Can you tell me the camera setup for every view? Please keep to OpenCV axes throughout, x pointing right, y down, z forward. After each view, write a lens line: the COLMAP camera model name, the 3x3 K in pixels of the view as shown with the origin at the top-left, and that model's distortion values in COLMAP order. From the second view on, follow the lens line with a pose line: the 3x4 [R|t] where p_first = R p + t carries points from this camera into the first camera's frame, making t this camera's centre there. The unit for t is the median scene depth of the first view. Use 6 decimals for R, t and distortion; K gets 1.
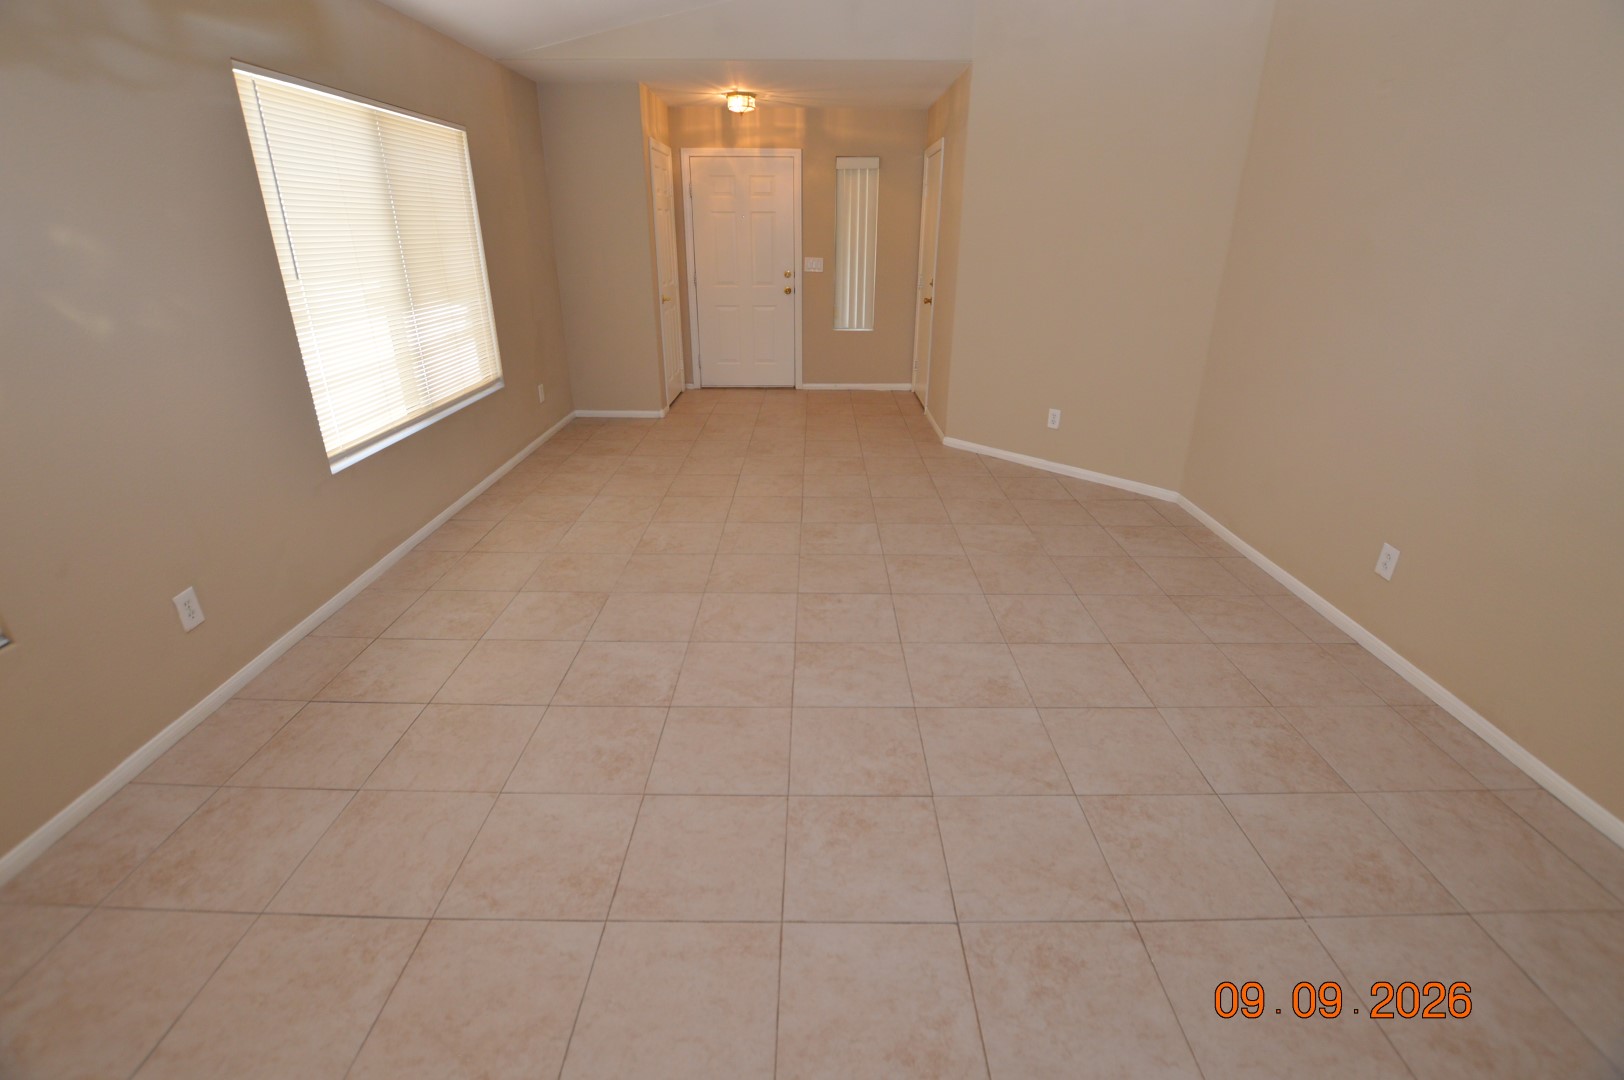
lens RADIAL K [[749.8, 0, 810.3], [0, 749.8, 532.3], [0, 0, 1]] dist [-0.017897, -0.000268]
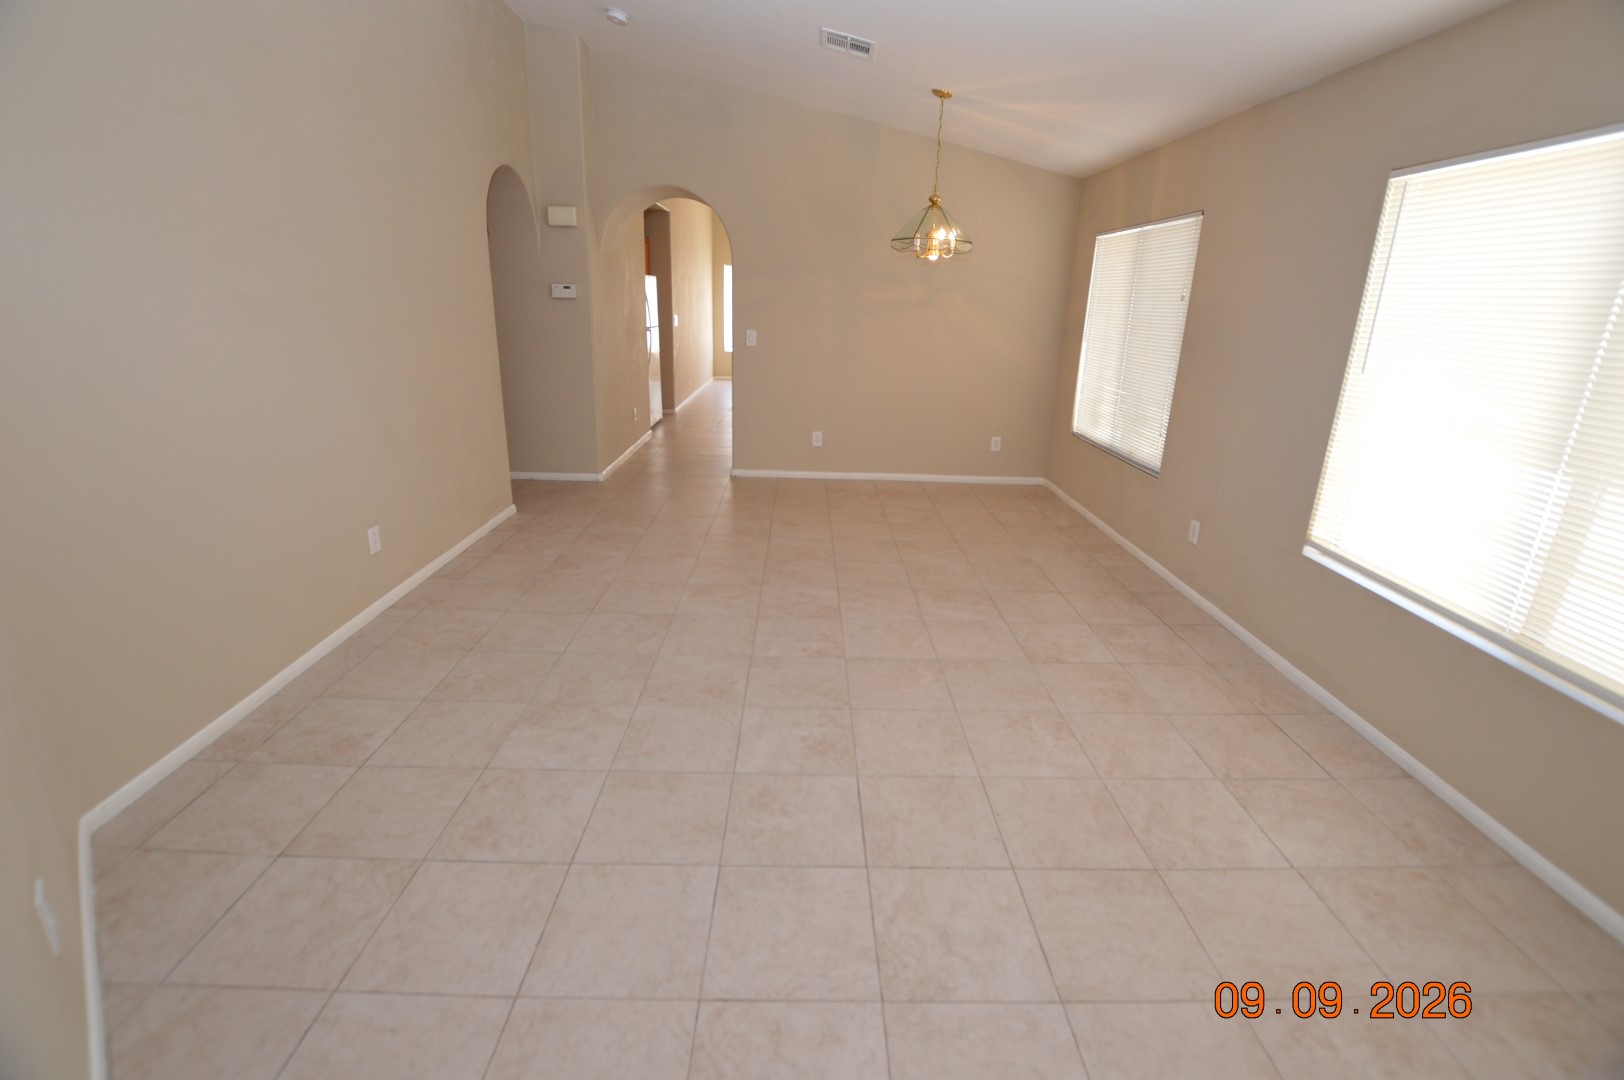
lens RADIAL K [[749.8, 0, 812.6], [0, 749.8, 542.6], [0, 0, 1]] dist [-0.017897, -0.000268]
pose [[-0.999163, -0.031662, -0.025898, 0.057522], [-0.040897, 0.760613, 0.647916, -0.686282], [-0.000816, 0.648433, -0.761272, 1.672114]]
